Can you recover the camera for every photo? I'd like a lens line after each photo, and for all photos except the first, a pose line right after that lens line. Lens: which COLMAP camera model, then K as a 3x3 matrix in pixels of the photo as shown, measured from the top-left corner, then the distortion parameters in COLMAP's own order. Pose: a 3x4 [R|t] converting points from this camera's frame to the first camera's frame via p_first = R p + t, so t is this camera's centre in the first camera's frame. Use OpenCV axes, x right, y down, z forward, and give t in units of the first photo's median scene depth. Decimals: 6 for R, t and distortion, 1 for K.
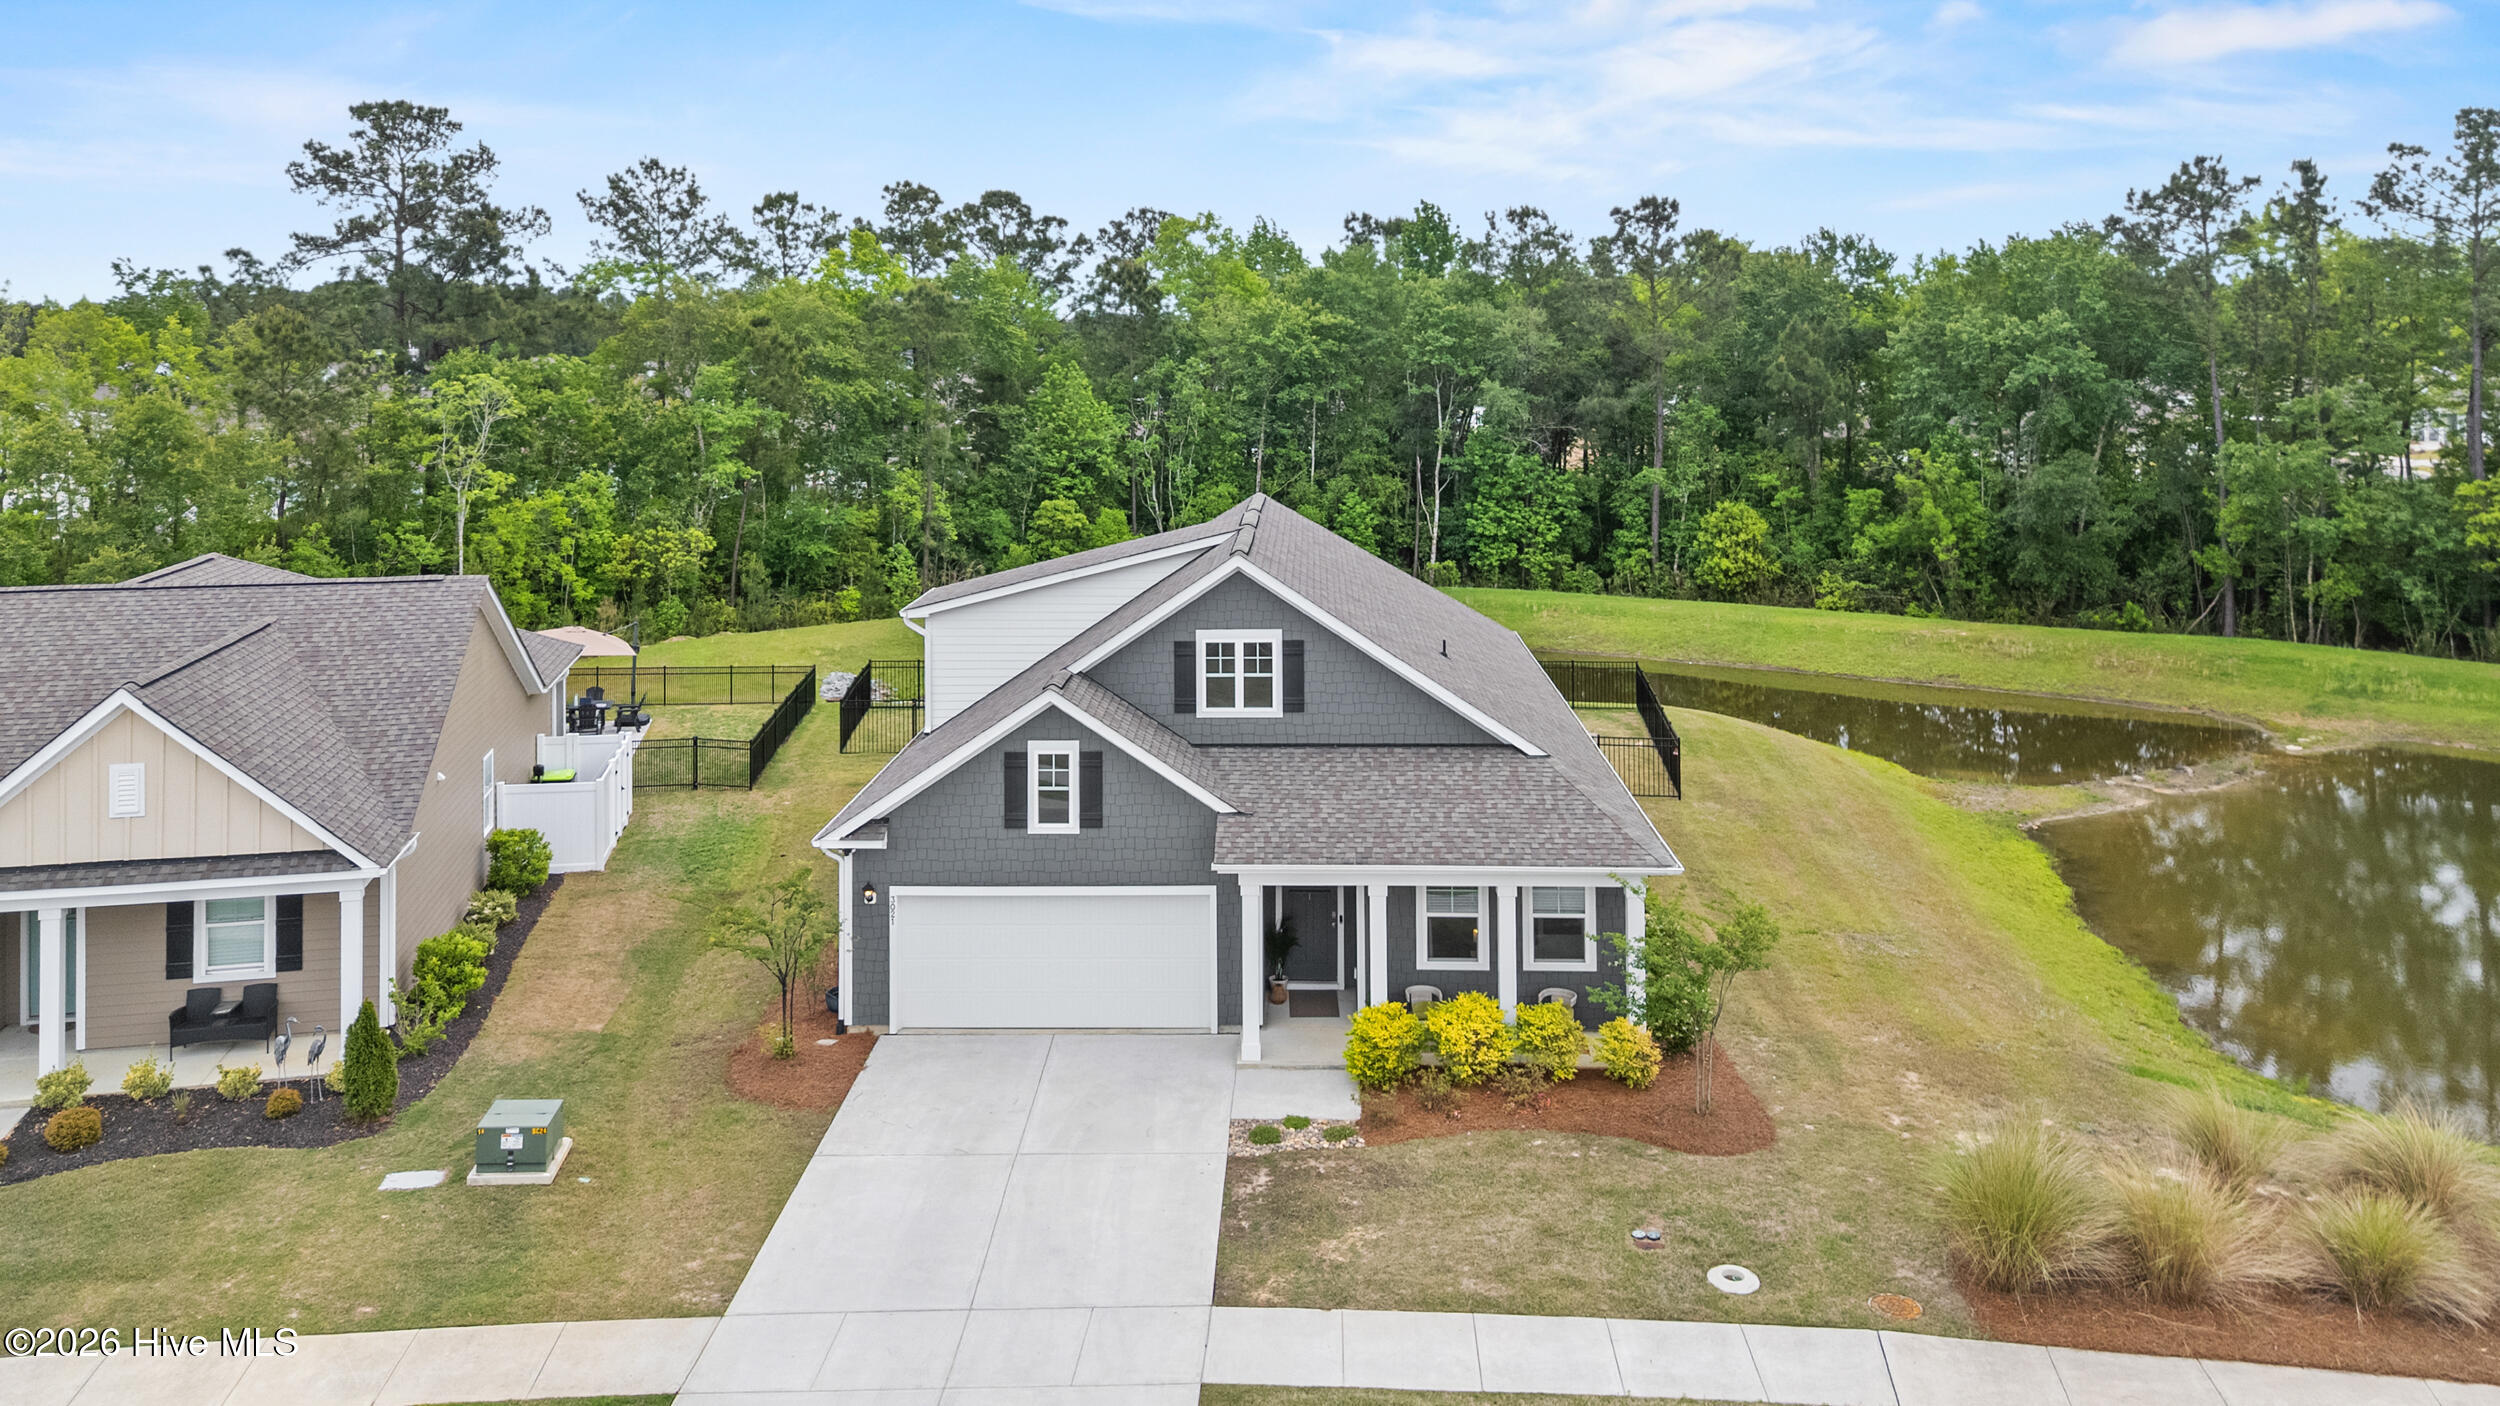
lens RADIAL K [[1874.7, 0, 1254.1], [0, 1874.7, 440.7], [0, 0, 1]] dist [0.092843, -0.126012]
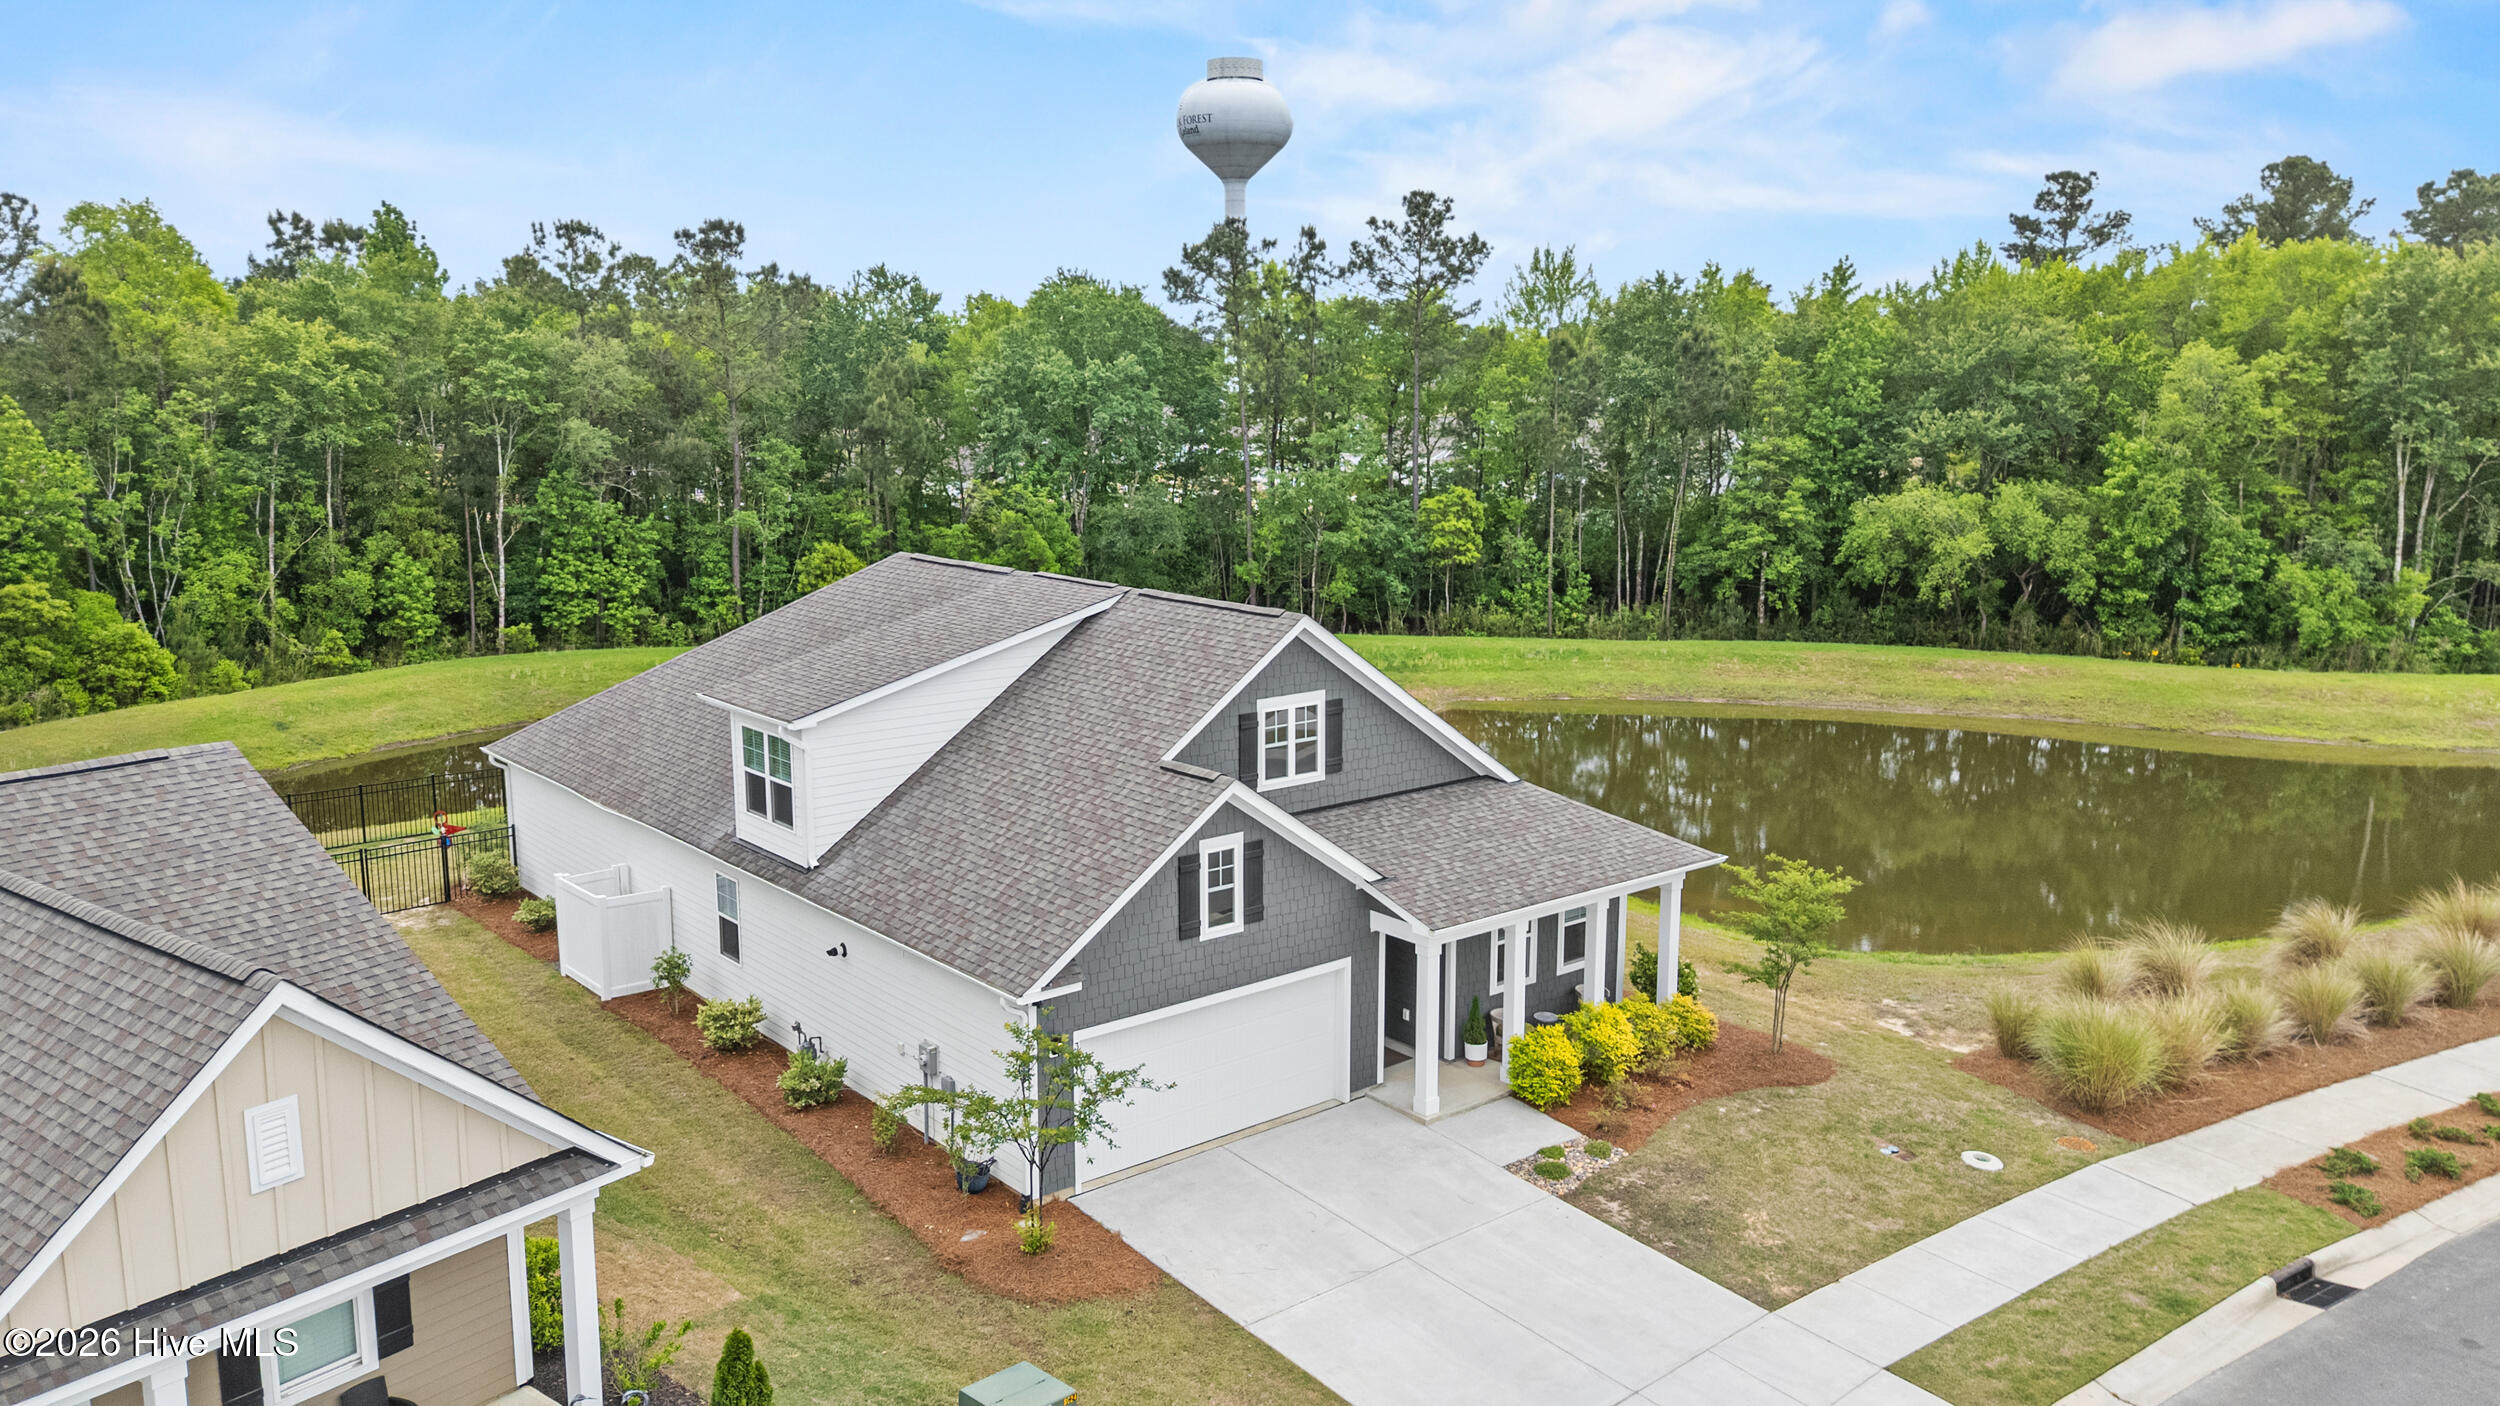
lens RADIAL K [[1845.6, 0, 1250.0], [0, 1845.6, 703.0], [0, 0, 1]] dist [0.055116, -0.048092]
pose [[0.748001, -0.108645, 0.654745, -0.632764], [0.027326, 0.990716, 0.133177, -0.019846], [-0.663135, -0.081725, 0.744025, 0.320428]]
